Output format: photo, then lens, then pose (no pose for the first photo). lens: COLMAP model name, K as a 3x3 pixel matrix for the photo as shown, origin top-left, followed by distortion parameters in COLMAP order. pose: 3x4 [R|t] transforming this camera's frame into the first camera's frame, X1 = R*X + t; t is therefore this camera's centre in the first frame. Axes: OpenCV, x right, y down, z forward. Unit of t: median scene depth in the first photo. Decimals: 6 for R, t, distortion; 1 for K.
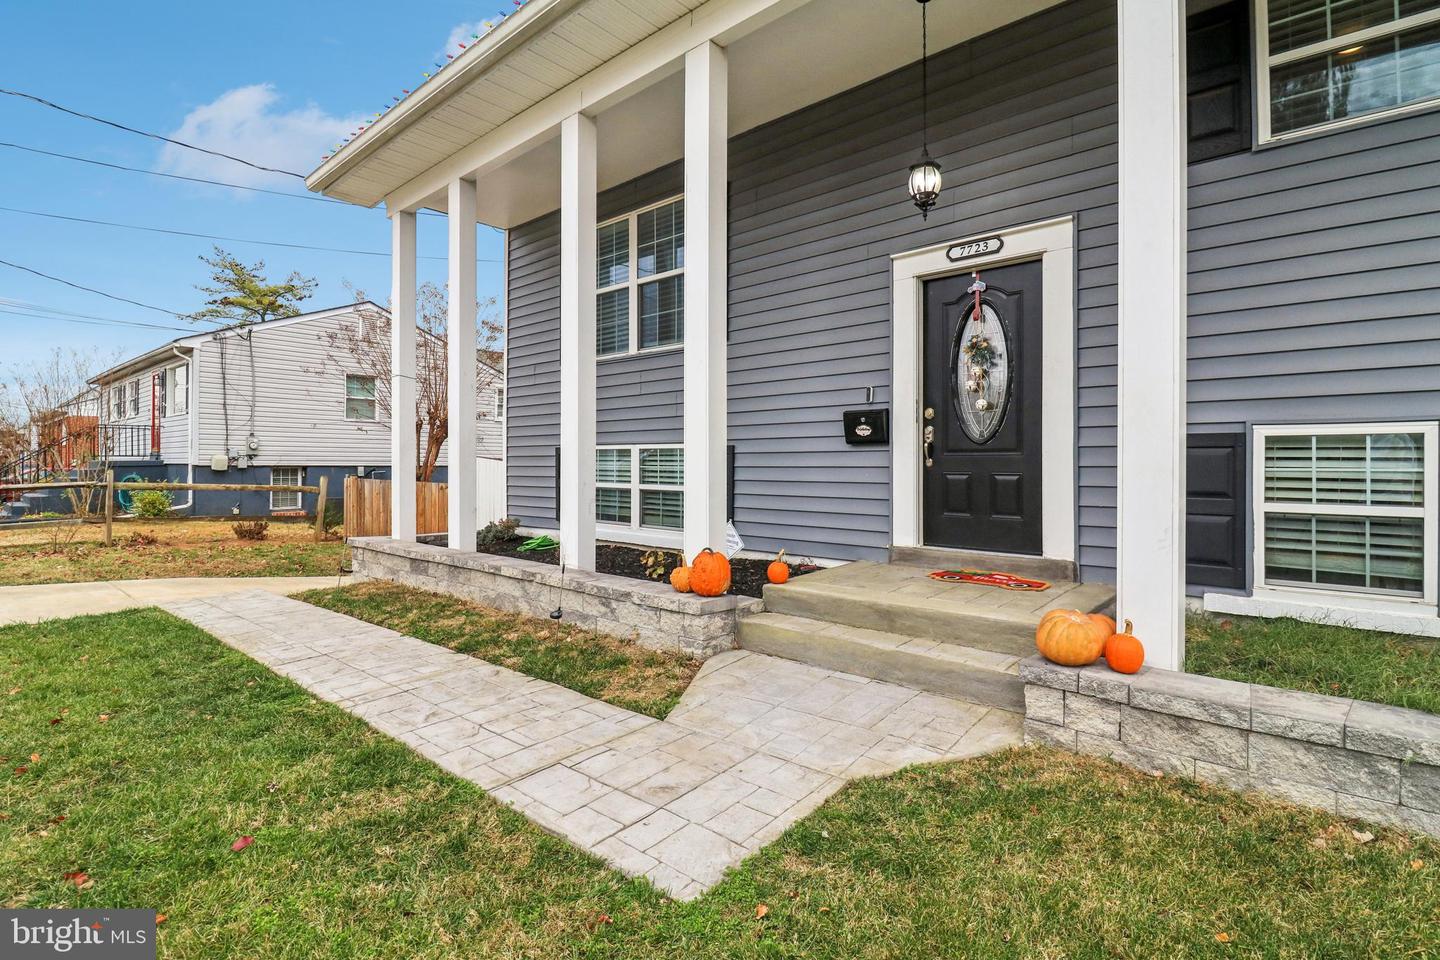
lens RADIAL K [[685.1, 0, 723.7], [0, 685.1, 466.0], [0, 0, 1]] dist [0.000452, -0.014702]
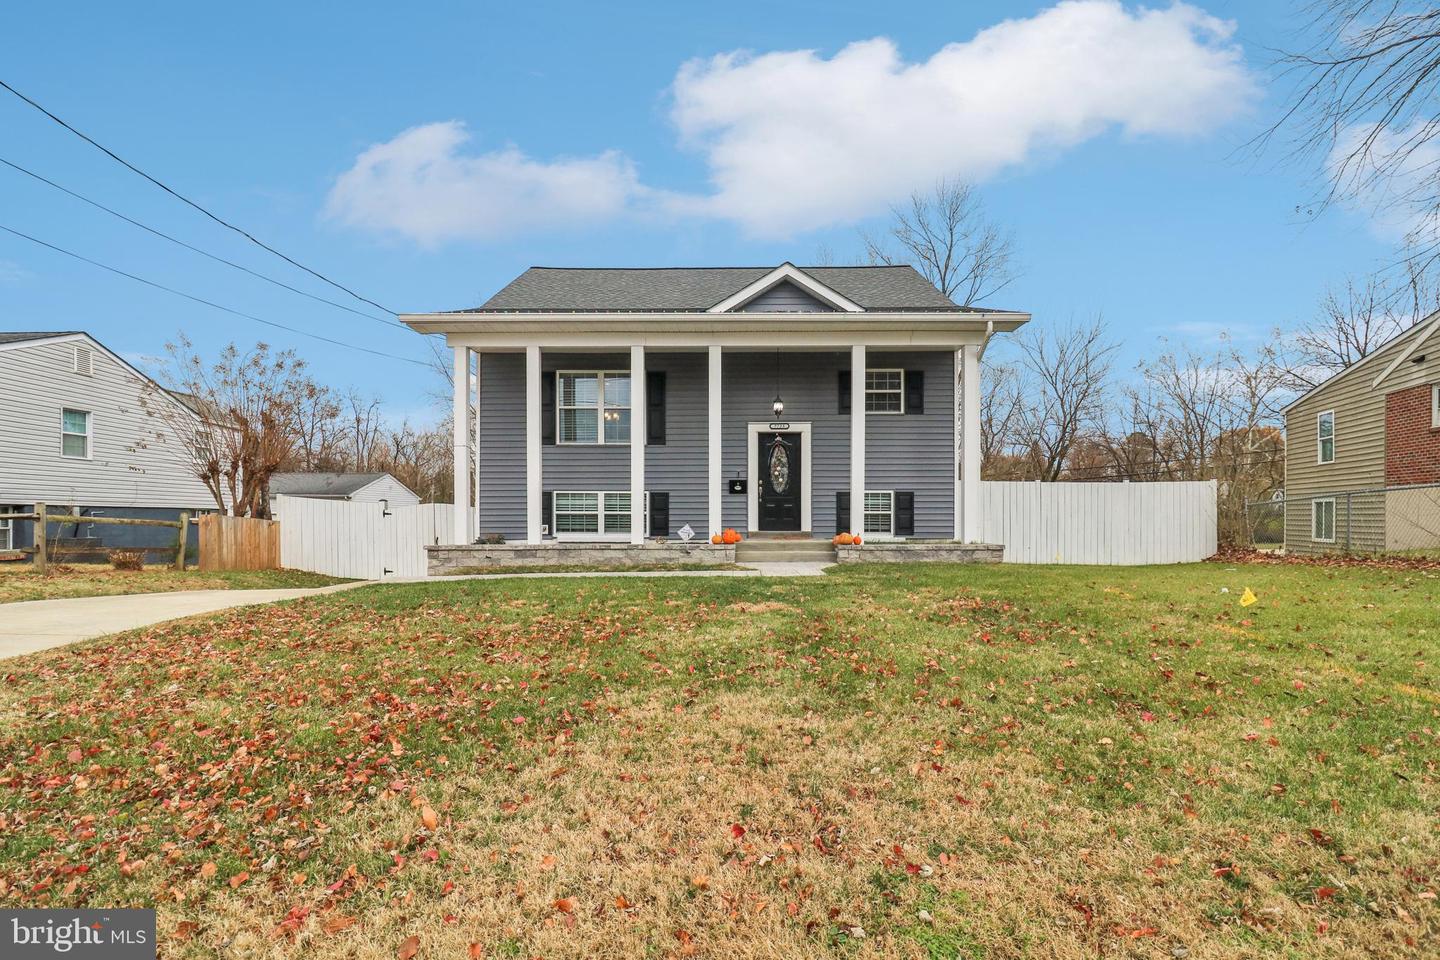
lens RADIAL K [[677.0, 0, 722.4], [0, 677.0, 516.7], [0, 0, 1]] dist [-0.000034, -0.000268]
pose [[0.761141, 0.000347, 0.648586, -1.532967], [0.002996, 0.999987, -0.004052, 0.068970], [-0.648579, 0.005027, 0.761131, -0.932685]]
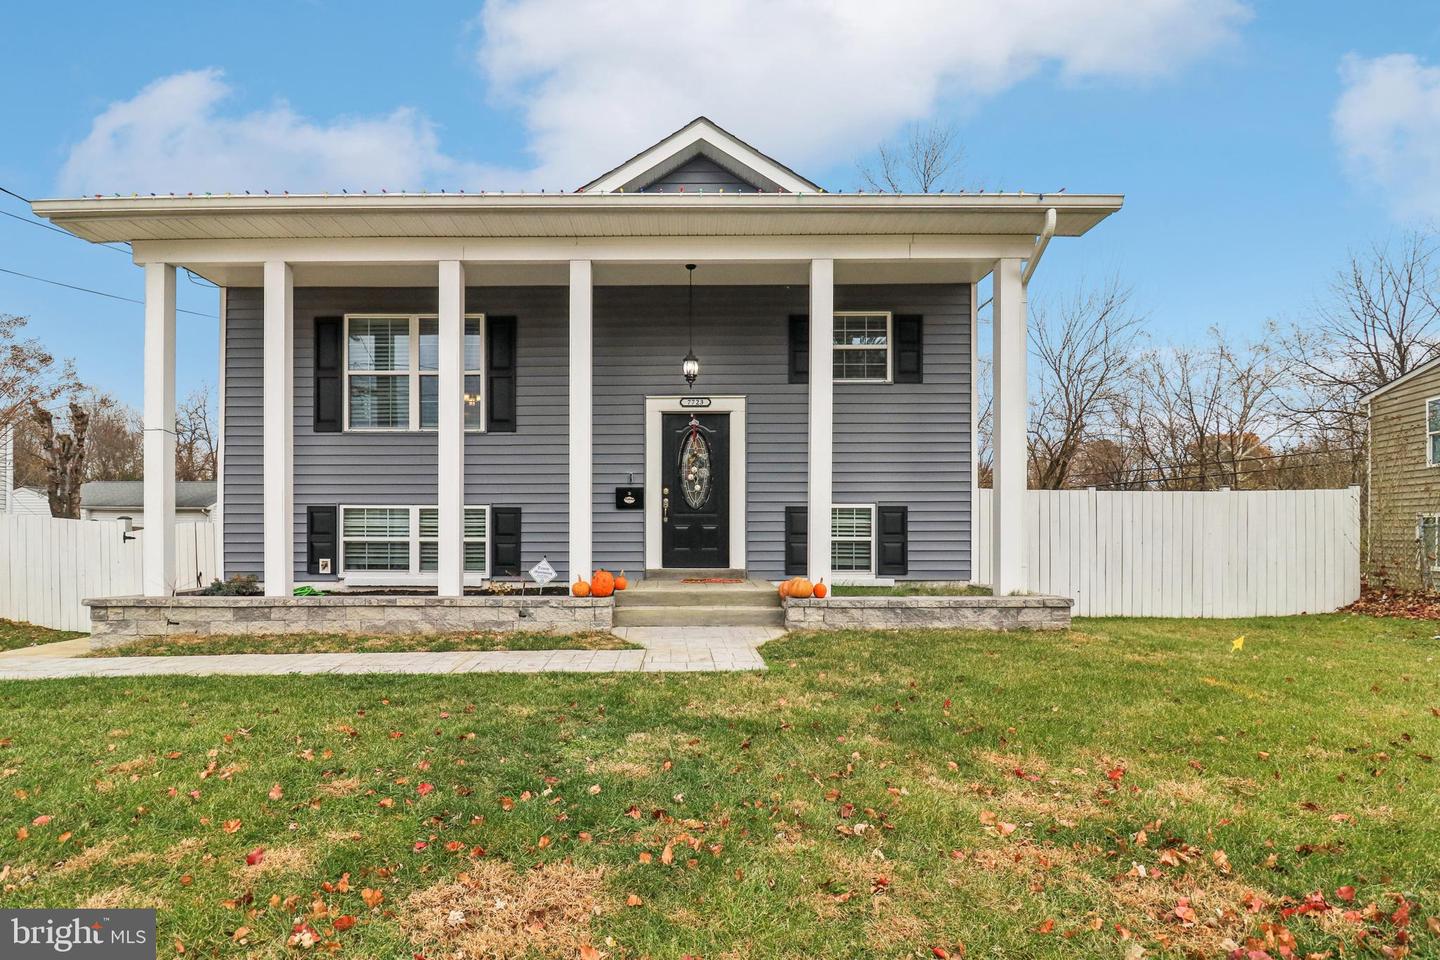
lens RADIAL K [[695.9, 0, 677.5], [0, 695.9, 532.5], [0, 0, 1]] dist [-0.008793, 0.000112]
pose [[0.756379, -0.005118, 0.654114, -0.811001], [0.003754, 0.999987, 0.003484, 0.020904], [-0.654123, -0.000179, 0.756388, -0.339918]]
